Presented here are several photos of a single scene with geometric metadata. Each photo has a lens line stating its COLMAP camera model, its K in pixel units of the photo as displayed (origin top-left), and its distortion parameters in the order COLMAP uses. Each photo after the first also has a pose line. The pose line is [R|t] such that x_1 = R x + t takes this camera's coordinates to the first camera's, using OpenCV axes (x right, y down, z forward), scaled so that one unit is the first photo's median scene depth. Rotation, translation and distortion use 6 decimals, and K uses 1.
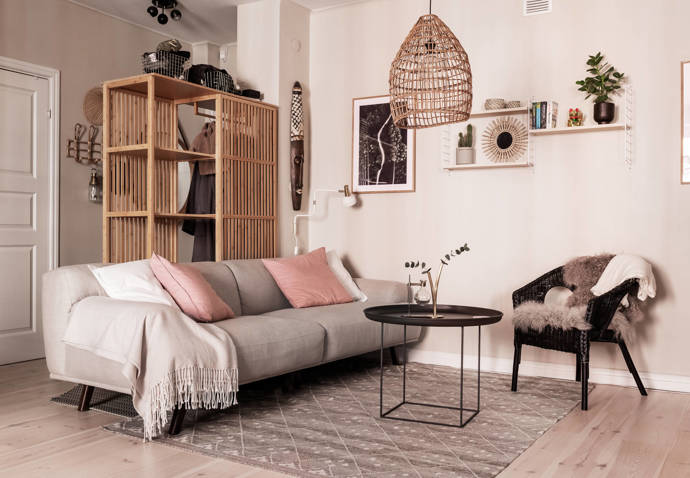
lens RADIAL K [[708.4, 0, 345.0], [0, 708.4, 239.0], [0, 0, 1]] dist [-0.001661, 0.001471]
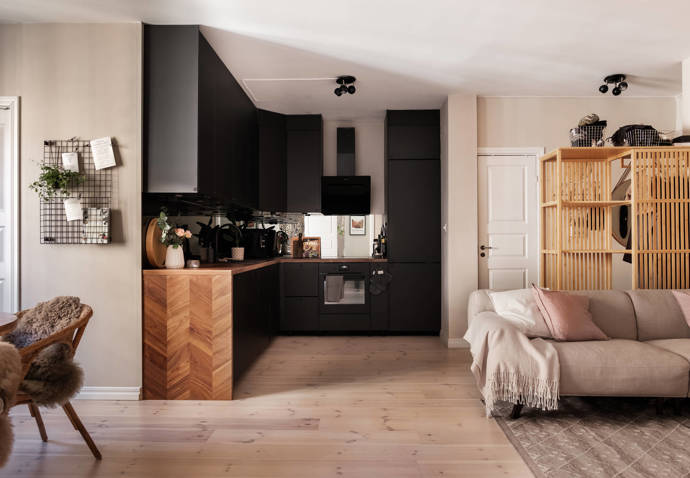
lens RADIAL K [[502.6, 0, 345.0], [0, 502.6, 239.0], [0, 0, 1]] dist [0.004264, 0.002617]
pose [[0.486561, -0.014285, -0.873530, 0.452969], [0.009489, 0.999894, -0.011066, -0.067181], [0.873595, -0.002904, 0.486645, 0.222360]]
